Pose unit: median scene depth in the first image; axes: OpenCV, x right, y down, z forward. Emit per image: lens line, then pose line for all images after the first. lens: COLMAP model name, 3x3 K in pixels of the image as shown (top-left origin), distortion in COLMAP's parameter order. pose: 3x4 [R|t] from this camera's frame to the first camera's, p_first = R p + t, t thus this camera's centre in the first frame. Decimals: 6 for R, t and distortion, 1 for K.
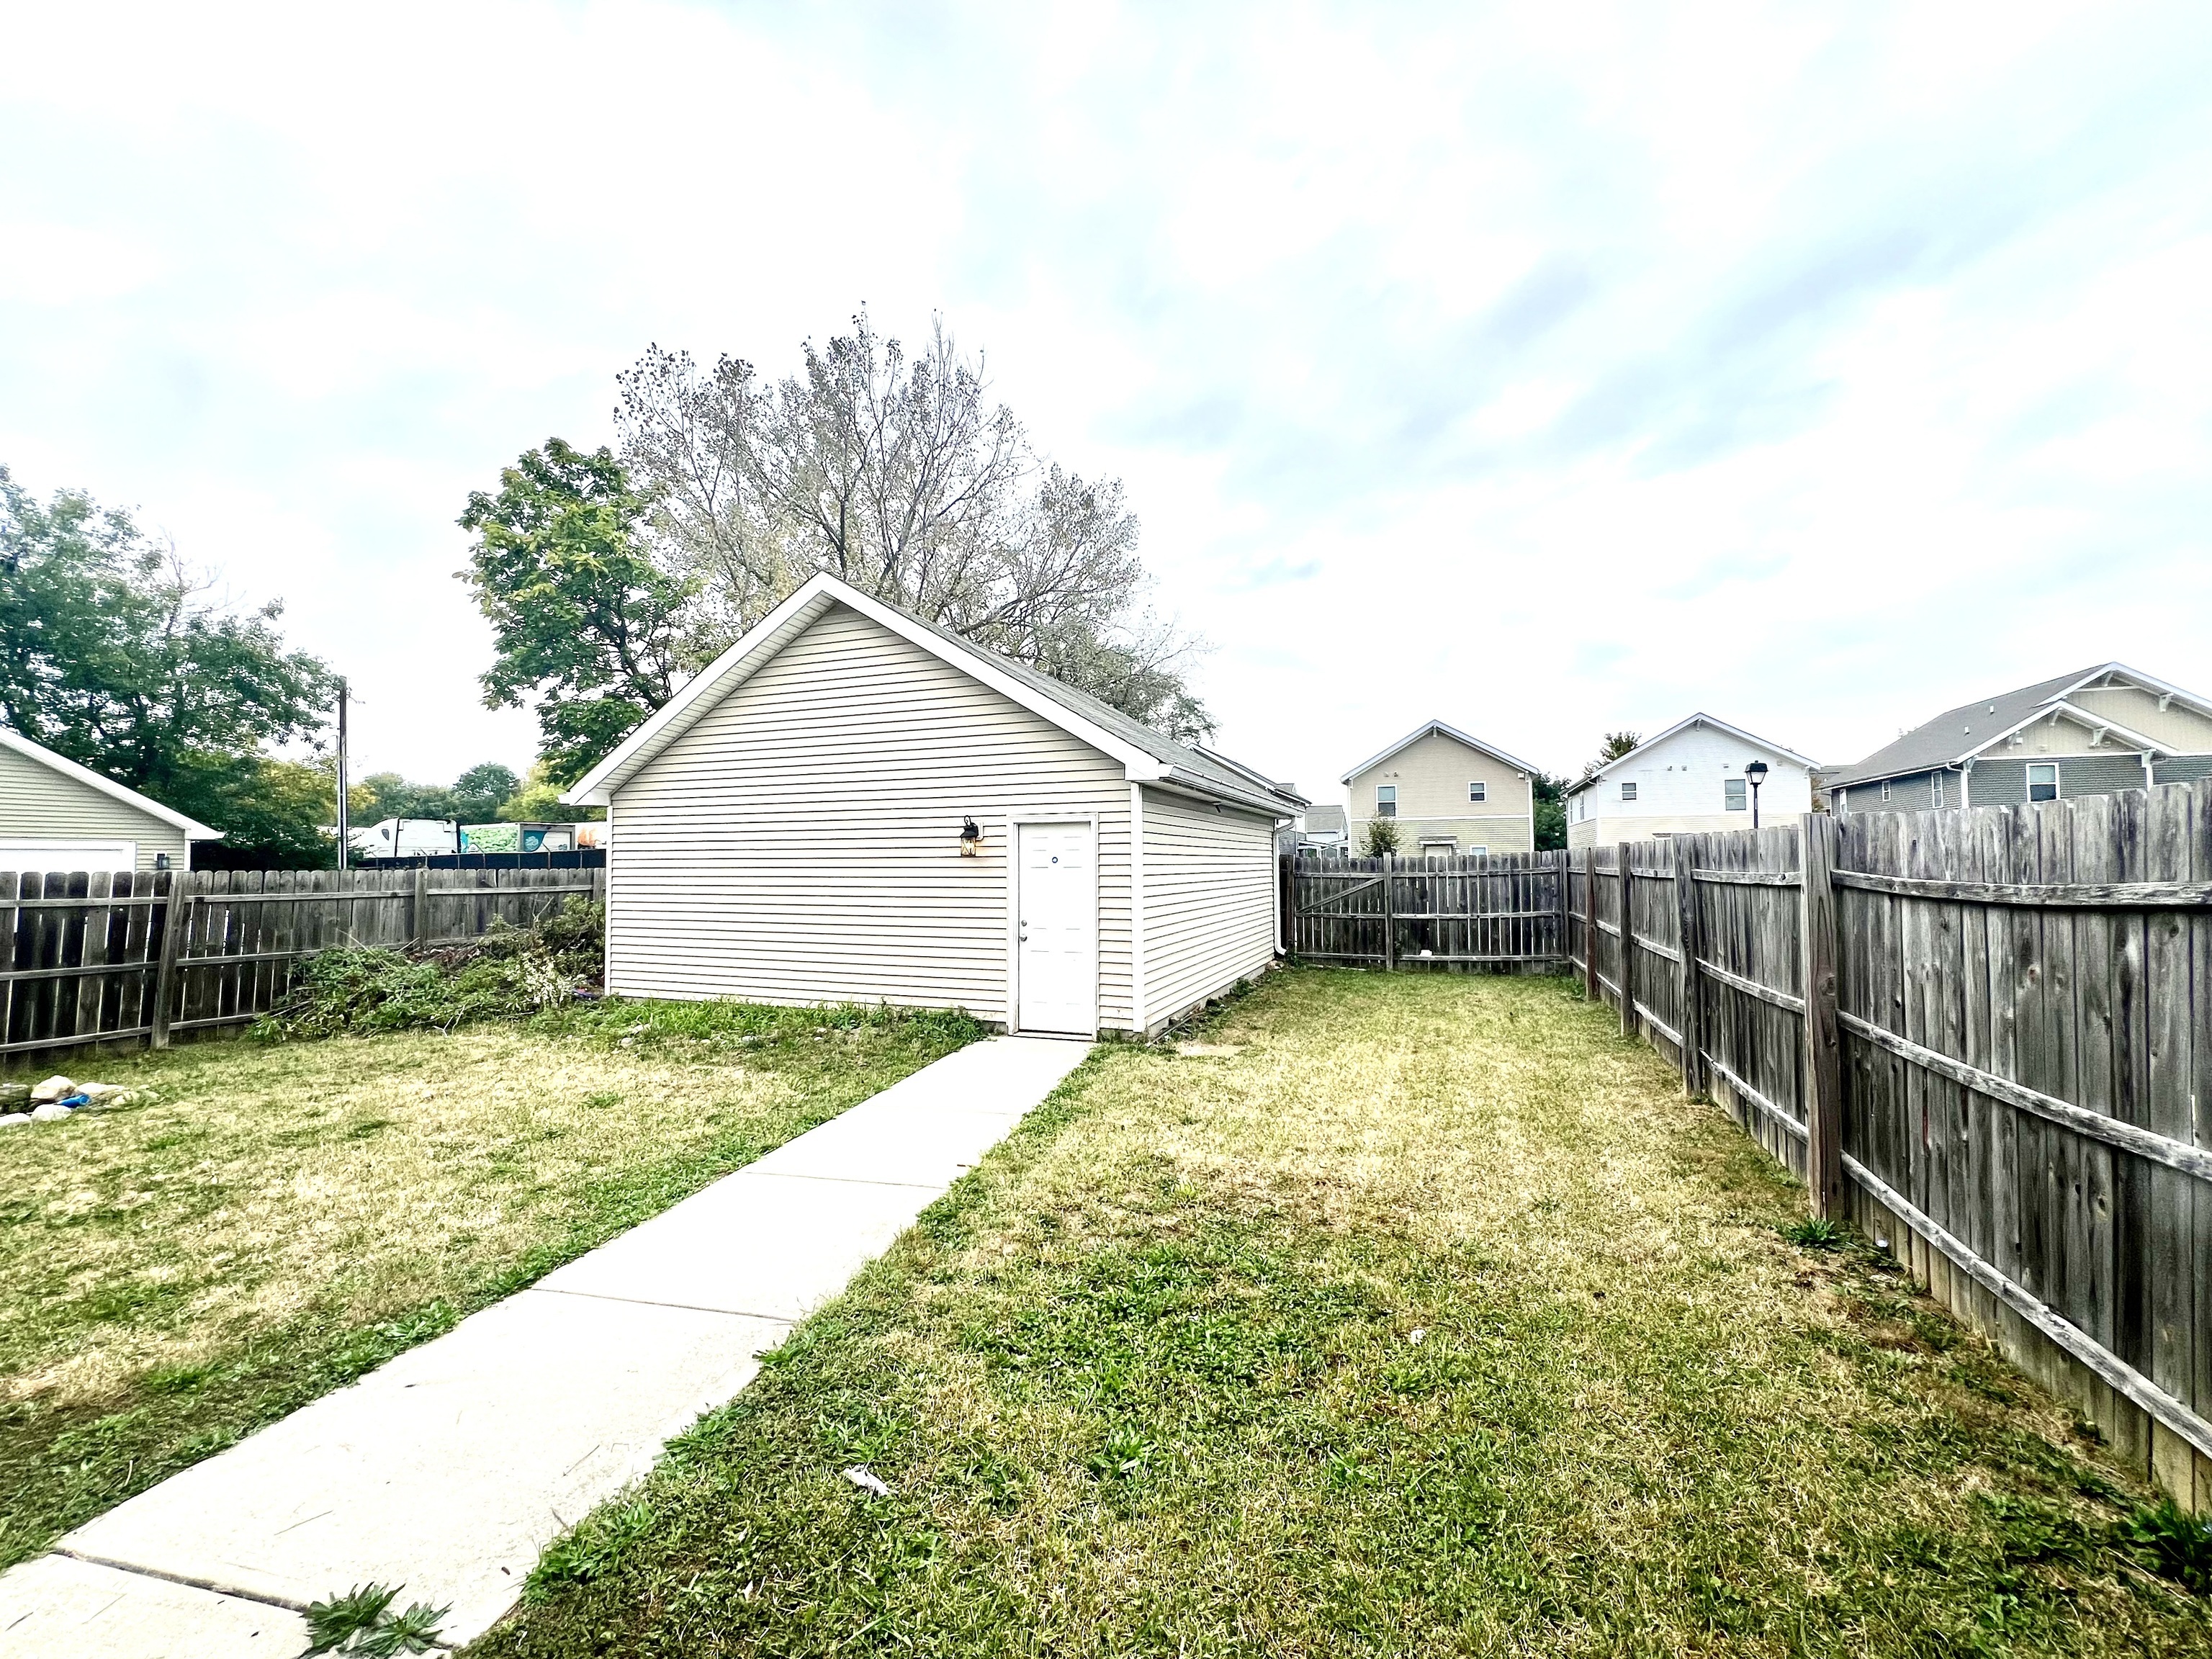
lens RADIAL K [[888.1, 0, 1101.7], [0, 888.1, 840.1], [0, 0, 1]] dist [0.000134, -0.000003]
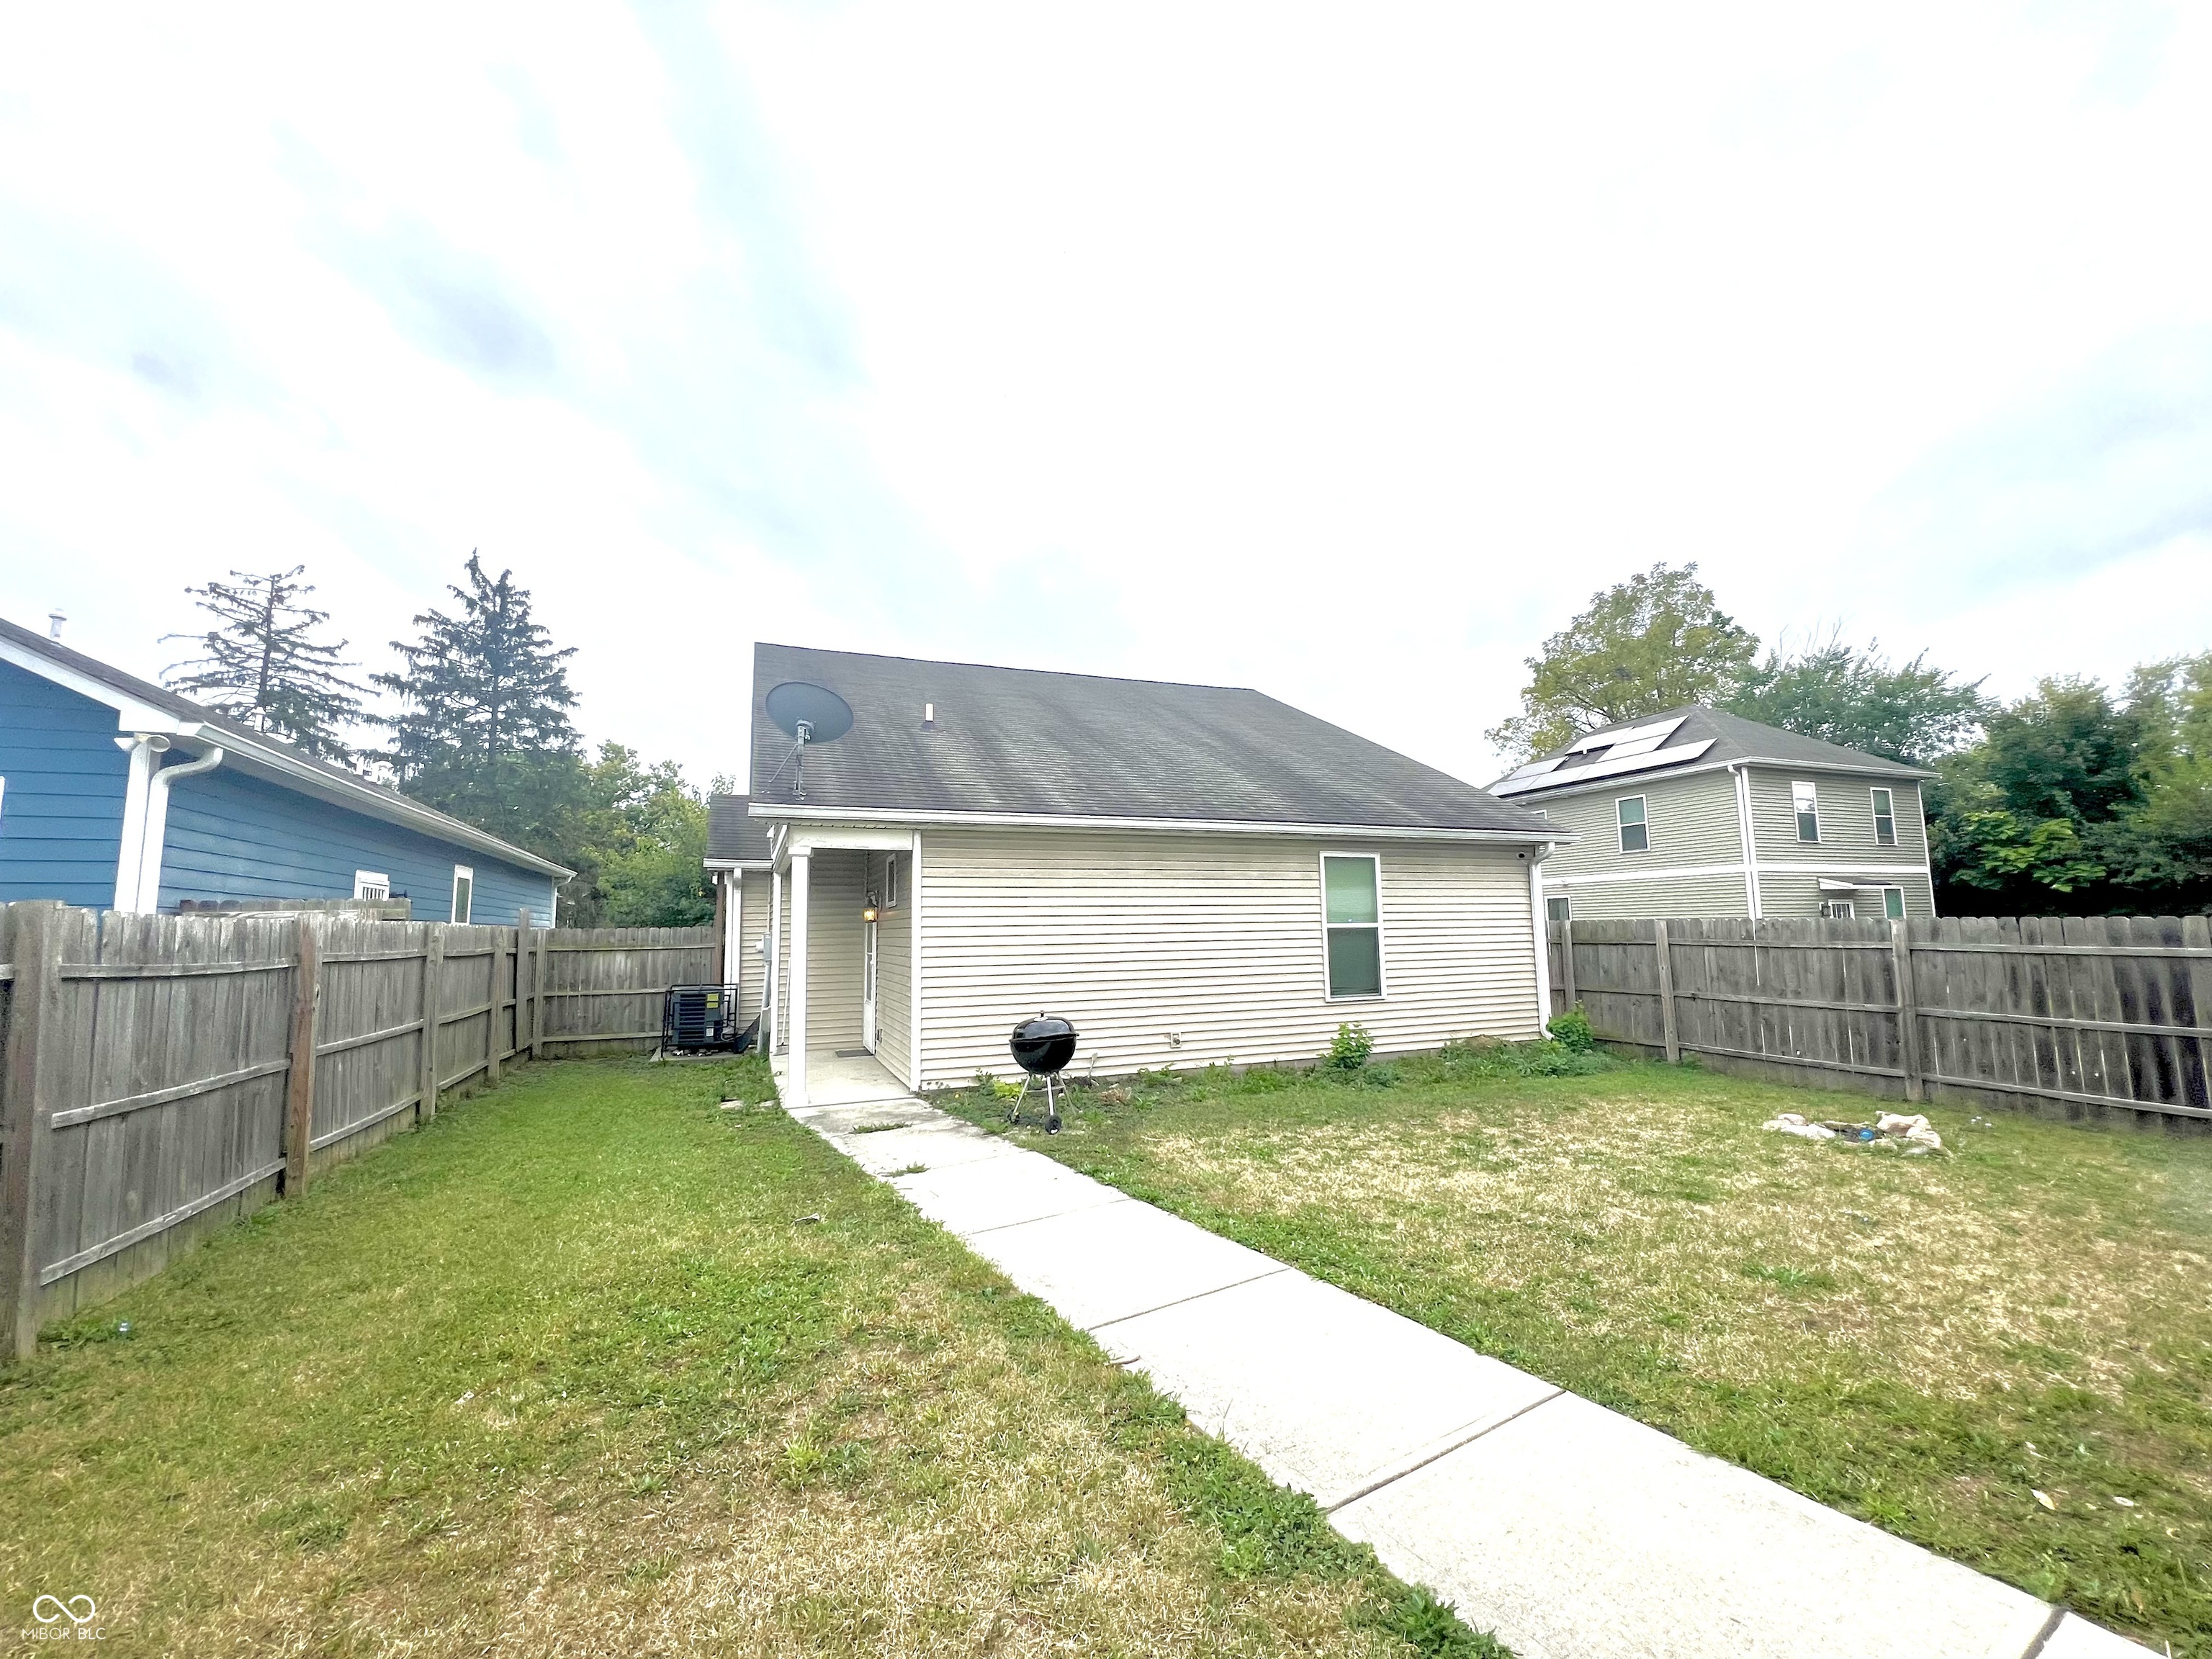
lens RADIAL K [[888.1, 0, 1093.9], [0, 888.1, 840.1], [0, 0, 1]] dist [0.000134, -0.000003]
pose [[-0.731316, -0.055285, -0.679794, 0.421934], [0.039387, 0.991623, -0.123017, 0.054937], [0.680900, -0.116739, -0.723012, 1.782434]]
